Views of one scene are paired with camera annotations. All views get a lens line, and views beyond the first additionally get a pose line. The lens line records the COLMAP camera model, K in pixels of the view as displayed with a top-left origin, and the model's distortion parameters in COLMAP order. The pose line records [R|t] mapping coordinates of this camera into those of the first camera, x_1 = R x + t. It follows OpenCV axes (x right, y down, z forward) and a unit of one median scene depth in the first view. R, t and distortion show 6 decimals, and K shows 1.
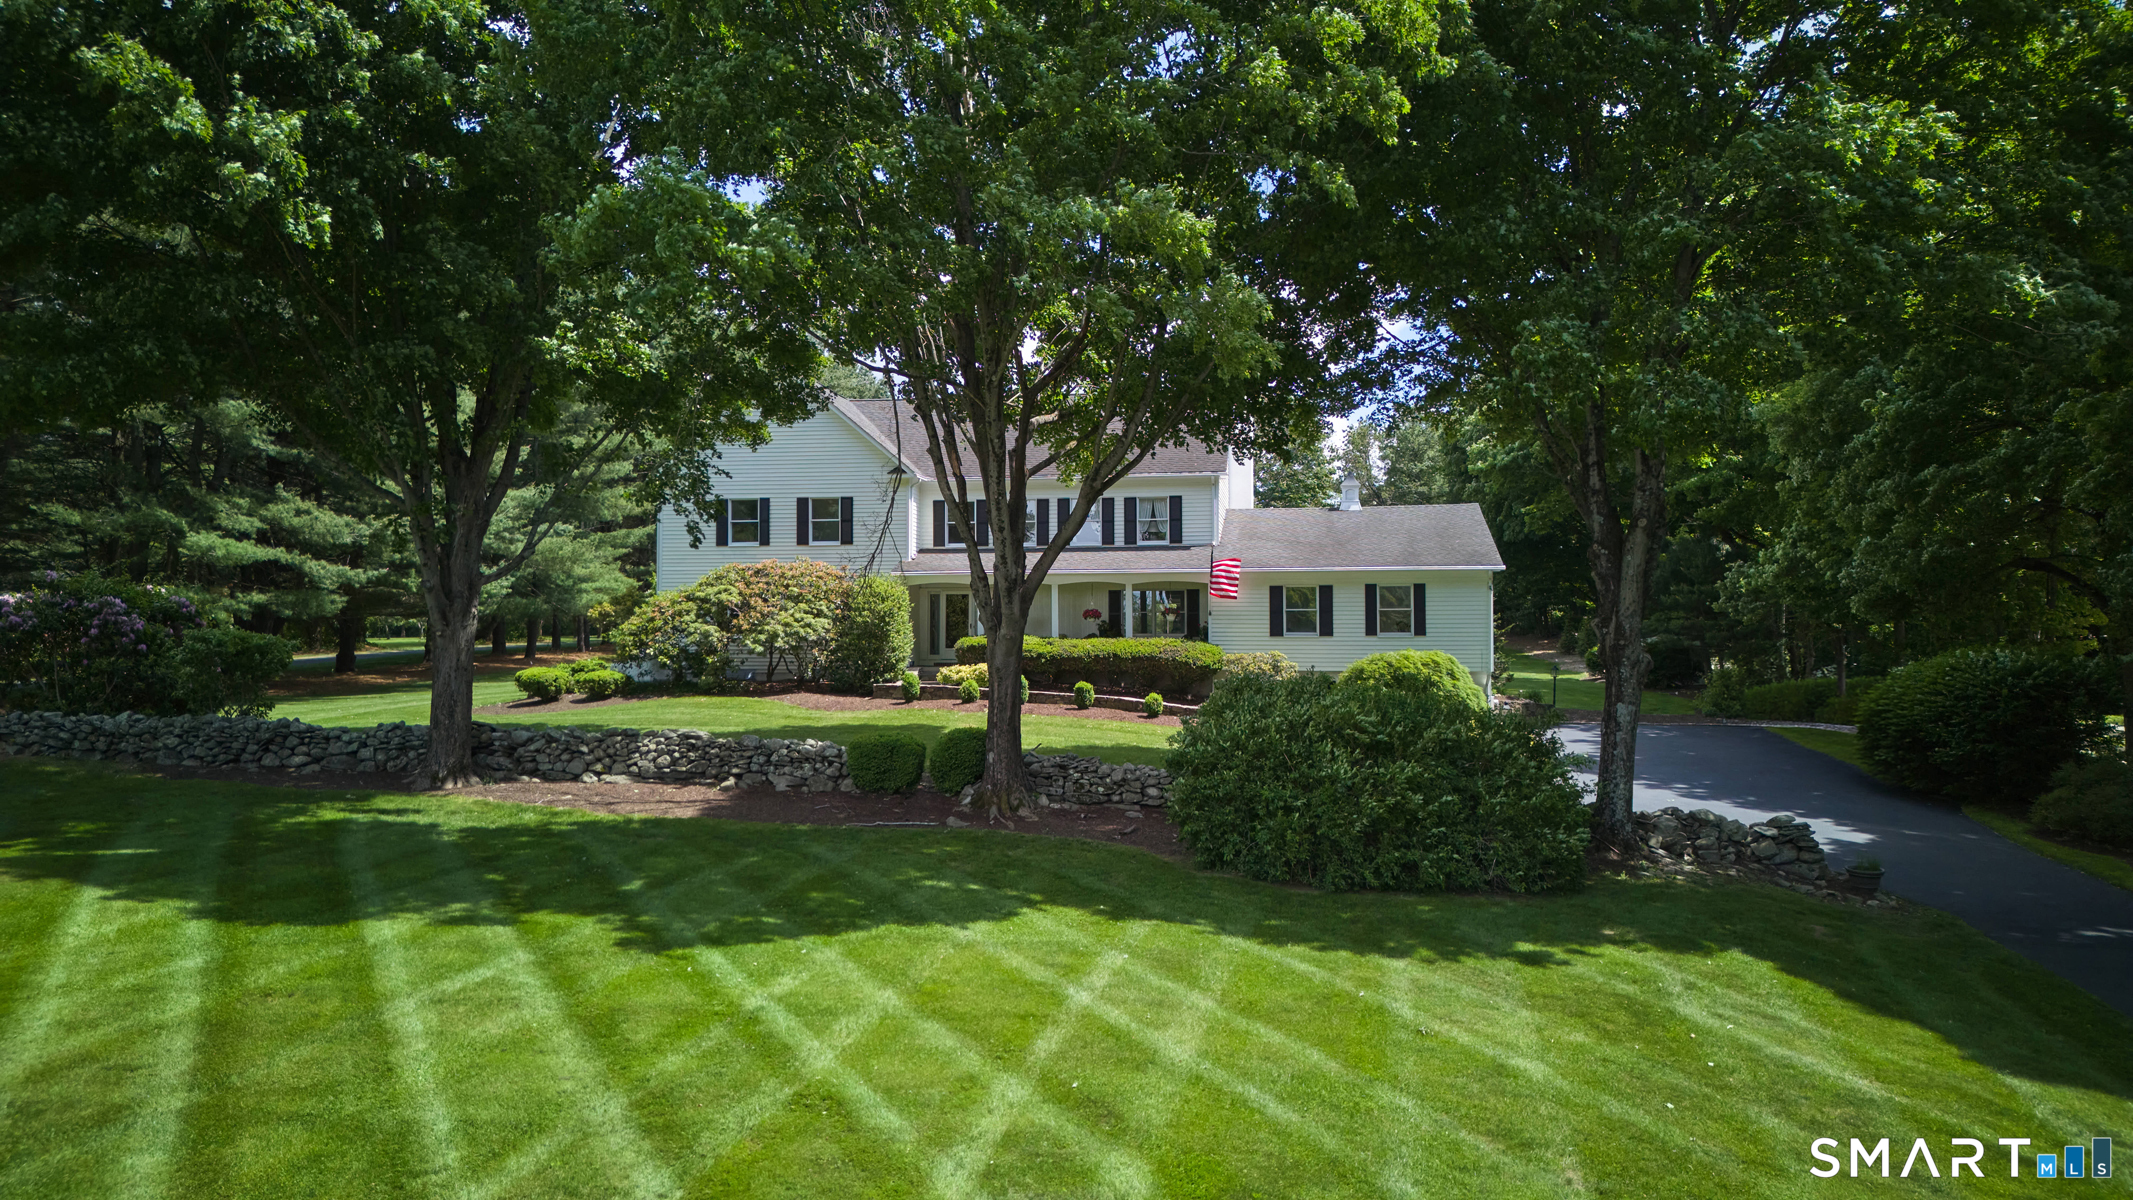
lens RADIAL K [[1514.3, 0, 1066.5], [0, 1514.3, 600.0], [0, 0, 1]] dist [0.111874, -0.074625]
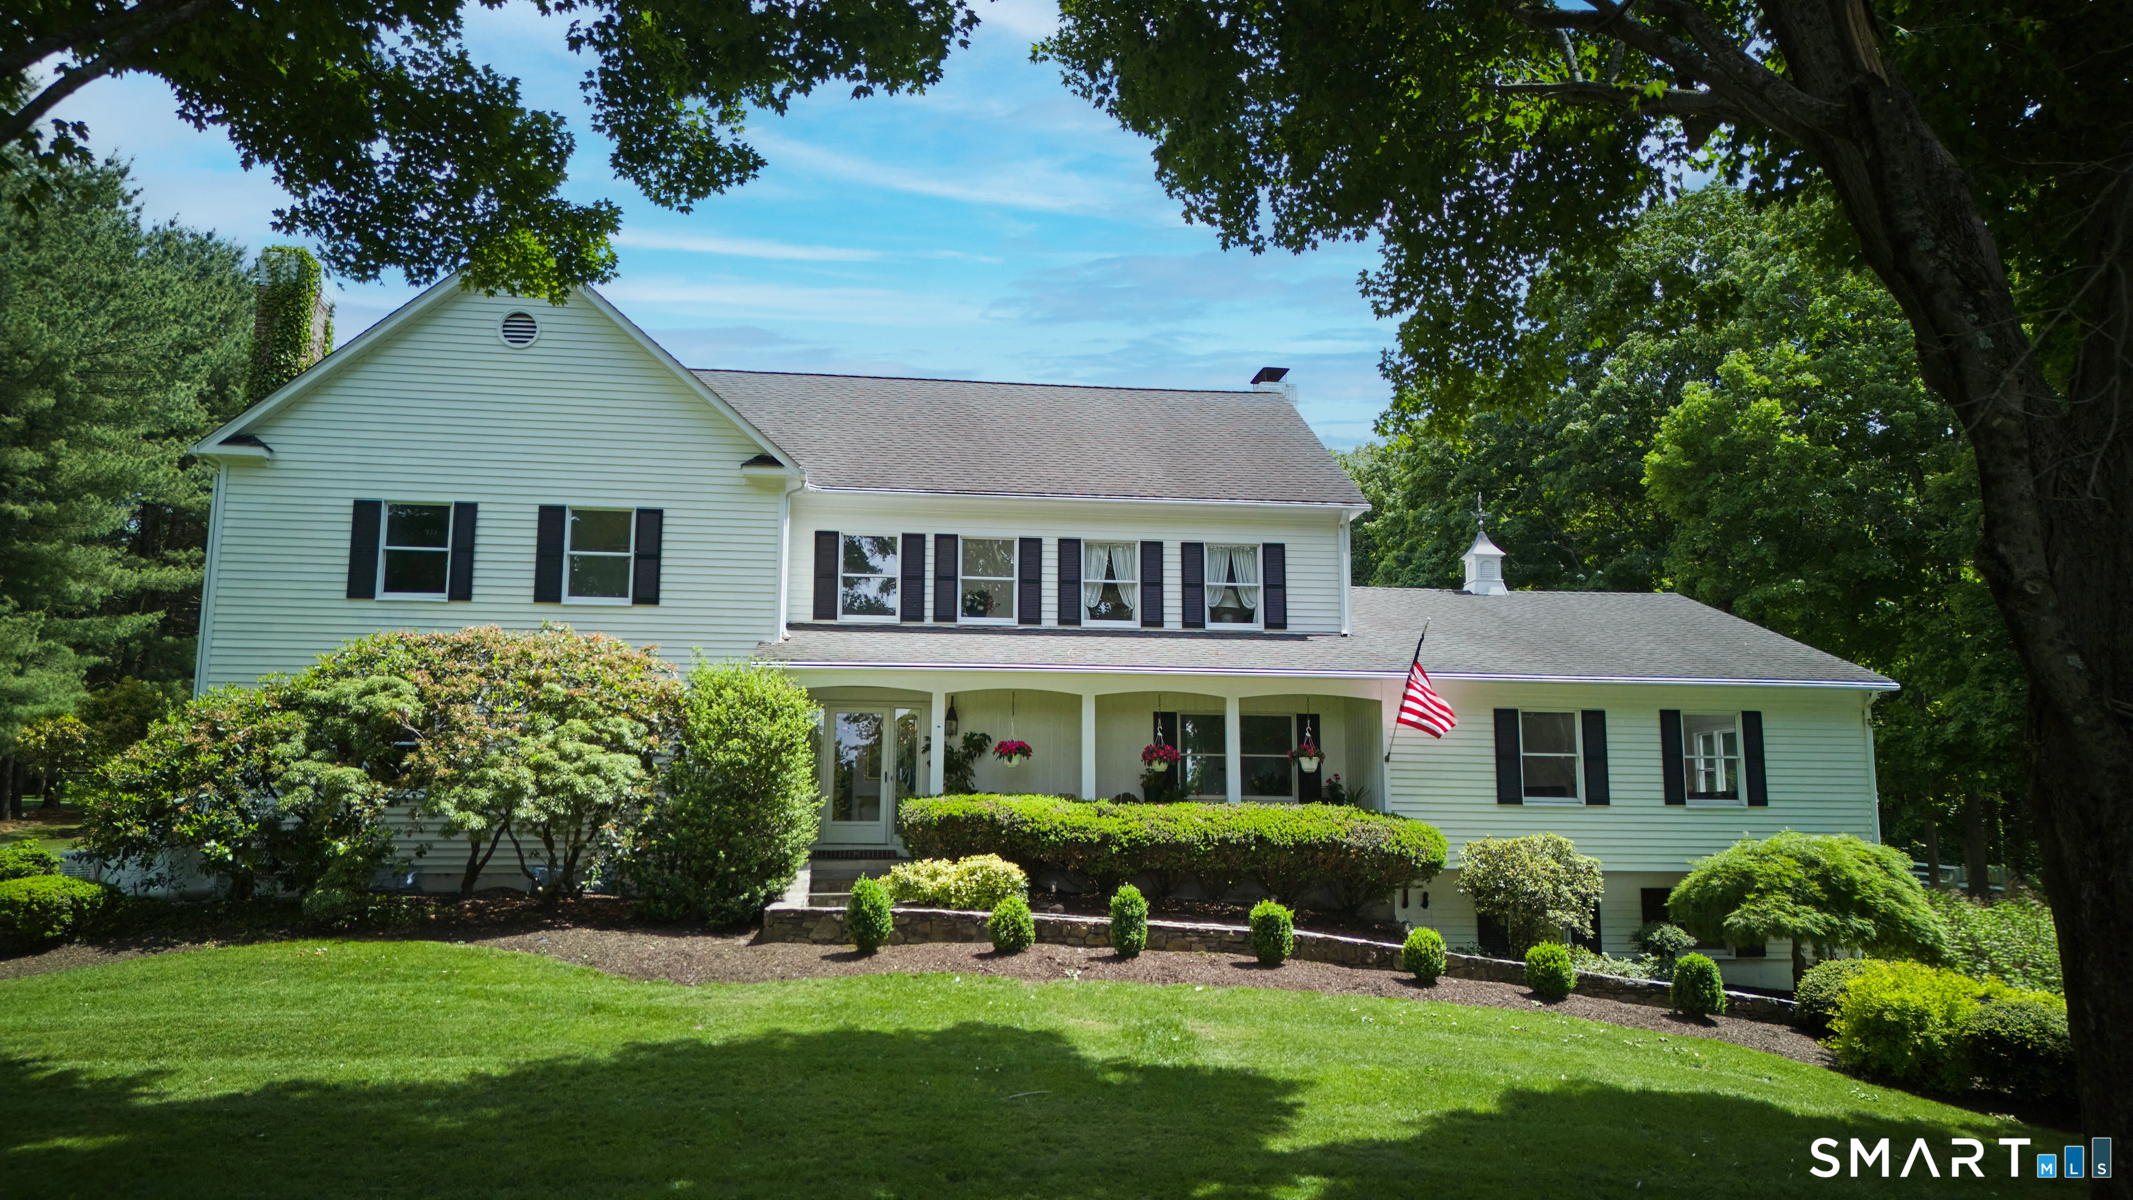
lens RADIAL K [[1501.8, 0, 1058.0], [0, 1501.8, 615.9], [0, 0, 1]] dist [0.049281, -0.025634]
pose [[0.958960, 0.043655, 0.280161, -0.162968], [-0.015505, 0.994672, -0.101917, 0.014769], [-0.283117, 0.093390, 0.954528, 0.535089]]
